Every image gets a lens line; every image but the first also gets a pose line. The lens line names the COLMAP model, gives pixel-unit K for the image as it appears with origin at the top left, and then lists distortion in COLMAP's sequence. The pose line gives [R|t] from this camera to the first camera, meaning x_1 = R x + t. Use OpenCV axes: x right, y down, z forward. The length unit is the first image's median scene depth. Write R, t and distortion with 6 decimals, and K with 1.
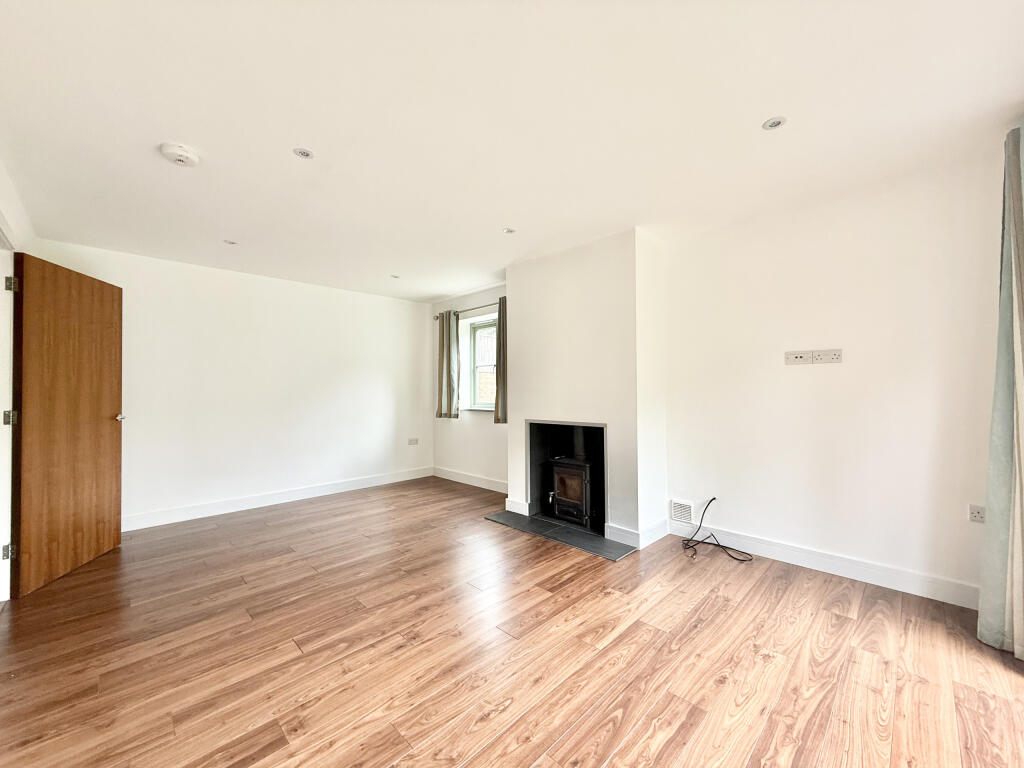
lens RADIAL K [[407.7, 0, 511.0], [0, 407.7, 389.1], [0, 0, 1]] dist [0.000619, 0.000480]
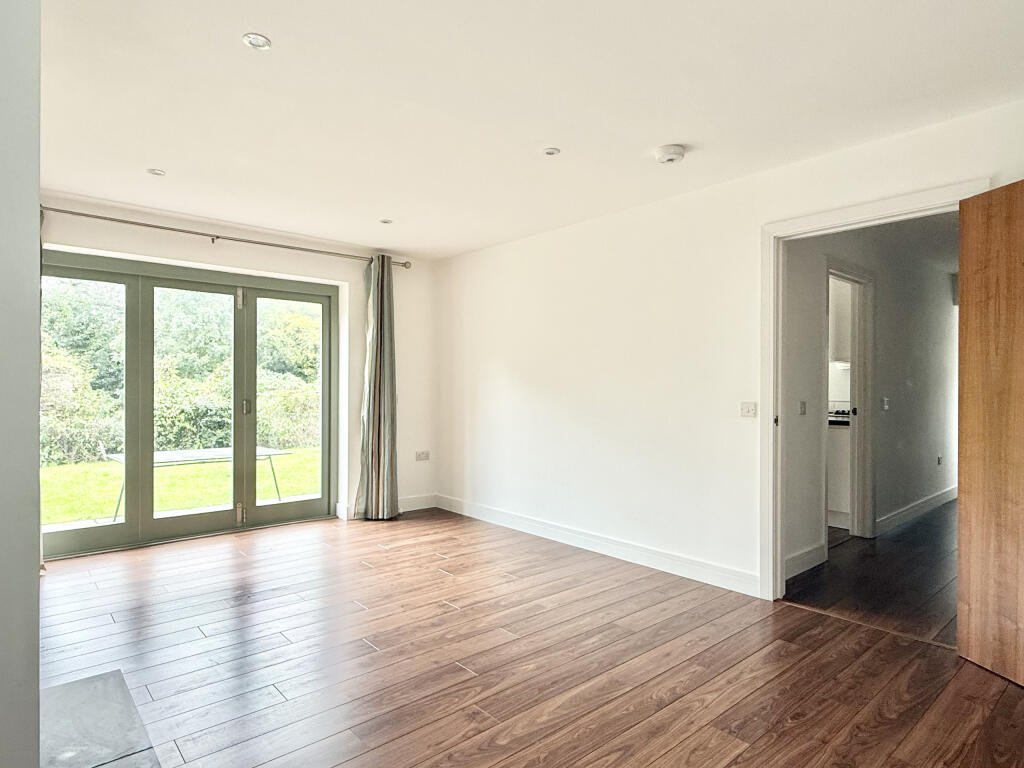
lens RADIAL K [[583.3, 0, 514.2], [0, 583.3, 384.2], [0, 0, 1]] dist [-0.007917, 0.003513]
pose [[-0.998397, 0.003832, 0.056478, -0.278161], [0.003133, 0.999917, -0.012461, 0.010234], [-0.056521, -0.012264, -0.998326, 1.376645]]
